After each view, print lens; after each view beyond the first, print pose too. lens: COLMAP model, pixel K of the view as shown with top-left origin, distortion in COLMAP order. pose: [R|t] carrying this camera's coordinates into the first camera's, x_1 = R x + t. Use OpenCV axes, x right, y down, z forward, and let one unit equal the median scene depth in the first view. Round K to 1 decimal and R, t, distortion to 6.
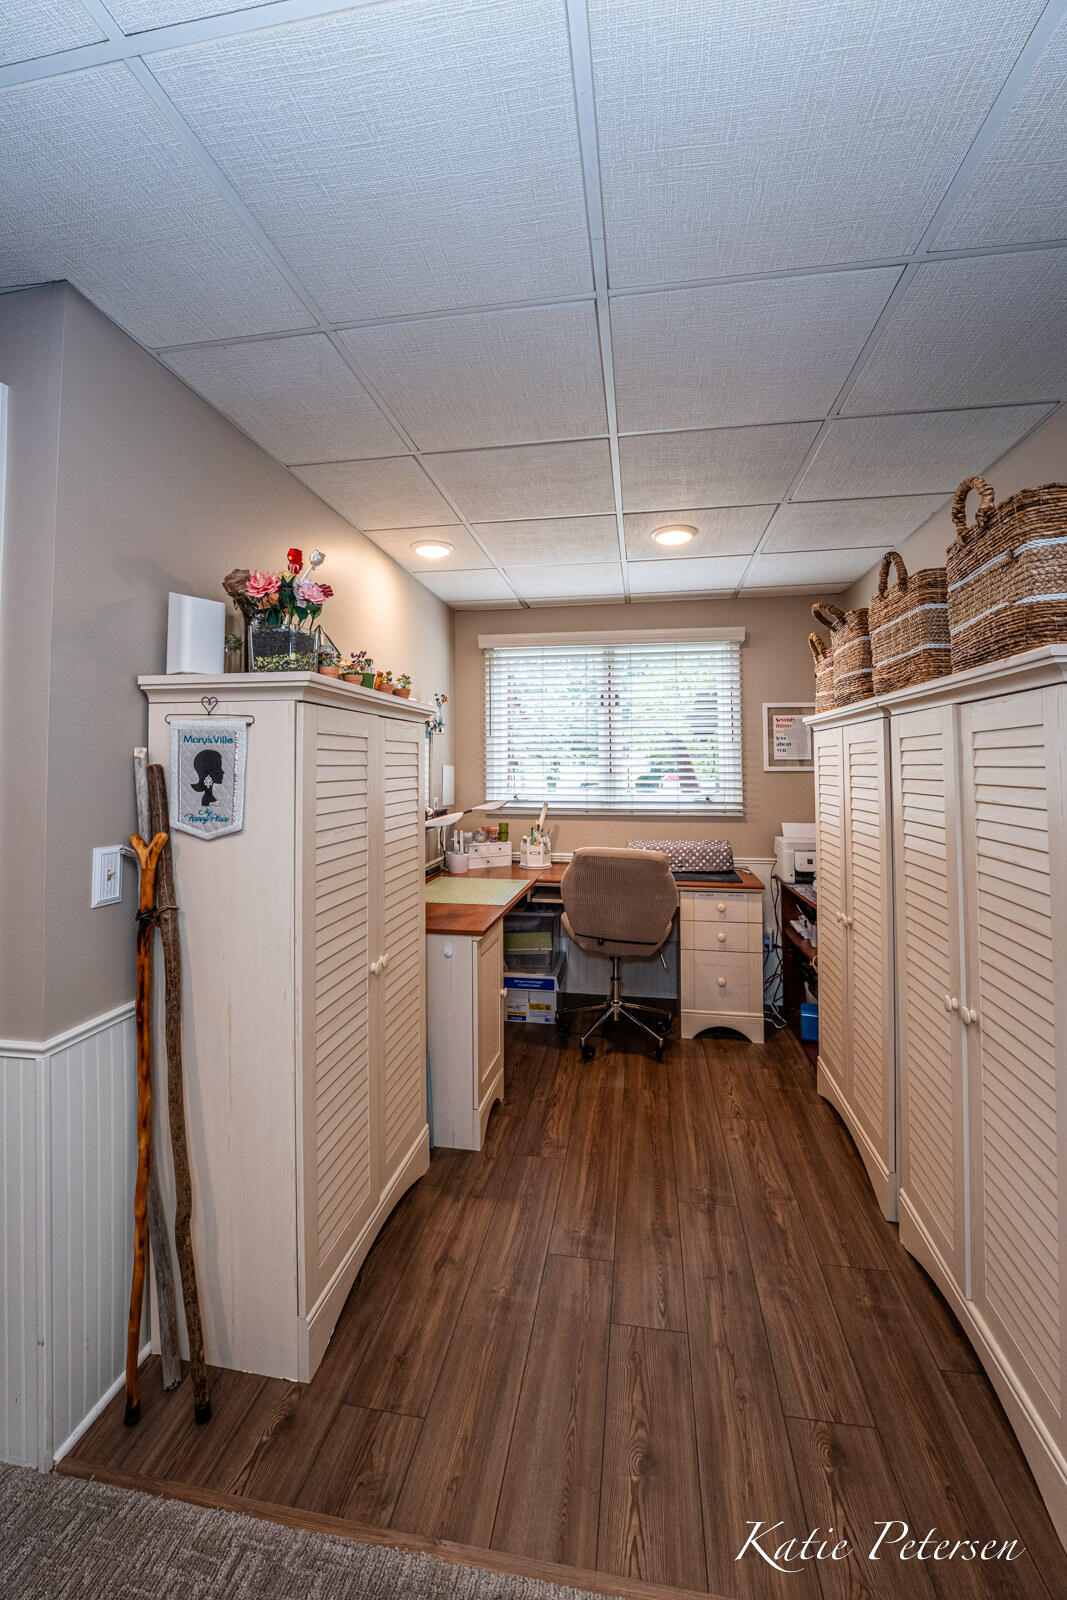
lens RADIAL K [[673.7, 0, 536.3], [0, 673.7, 740.6], [0, 0, 1]] dist [-0.023838, 0.003003]
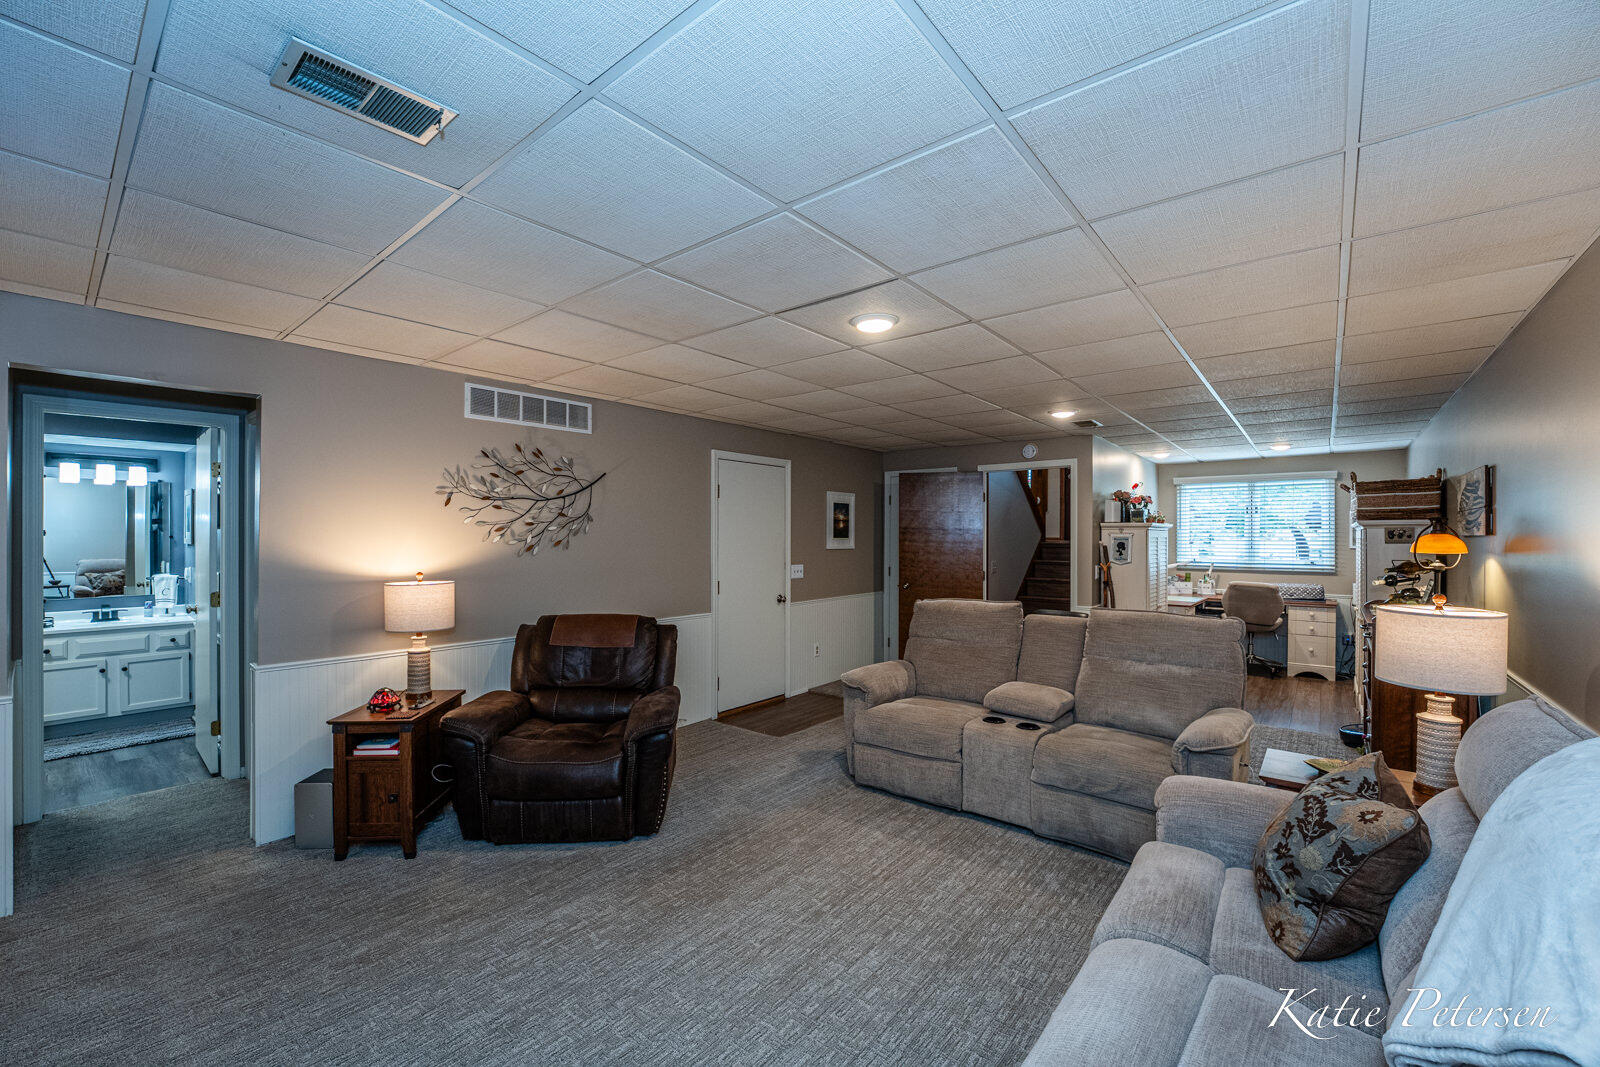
lens RADIAL K [[673.7, 0, 803.4], [0, 673.7, 540.3], [0, 0, 1]] dist [-0.023838, 0.003003]
pose [[0.871047, 0.006144, -0.491160, -0.095684], [0.015080, 0.999116, 0.039242, -0.095385], [0.490967, -0.041588, 0.870185, -1.784500]]
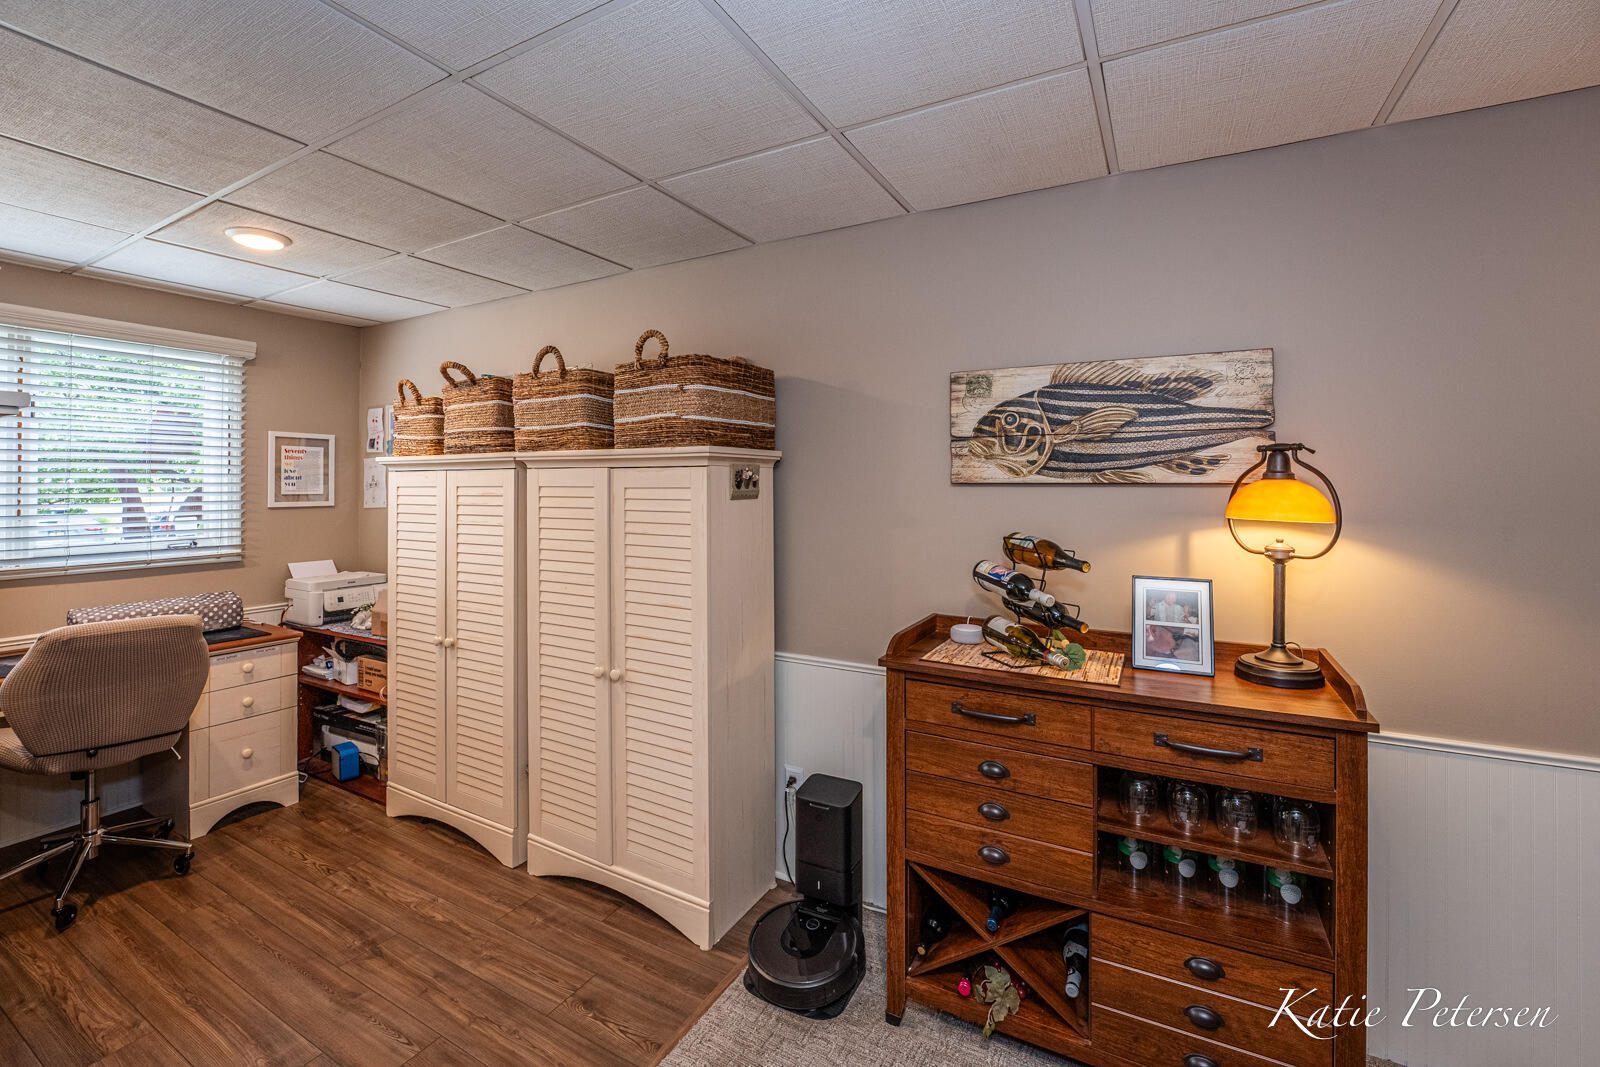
lens RADIAL K [[673.7, 0, 794.3], [0, 673.7, 474.6], [0, 0, 1]] dist [-0.023838, 0.003003]
pose [[0.335656, 0.015310, 0.941860, -0.346981], [-0.035833, 0.999352, -0.003474, -0.027182], [-0.941303, -0.032584, 0.335987, 0.065121]]
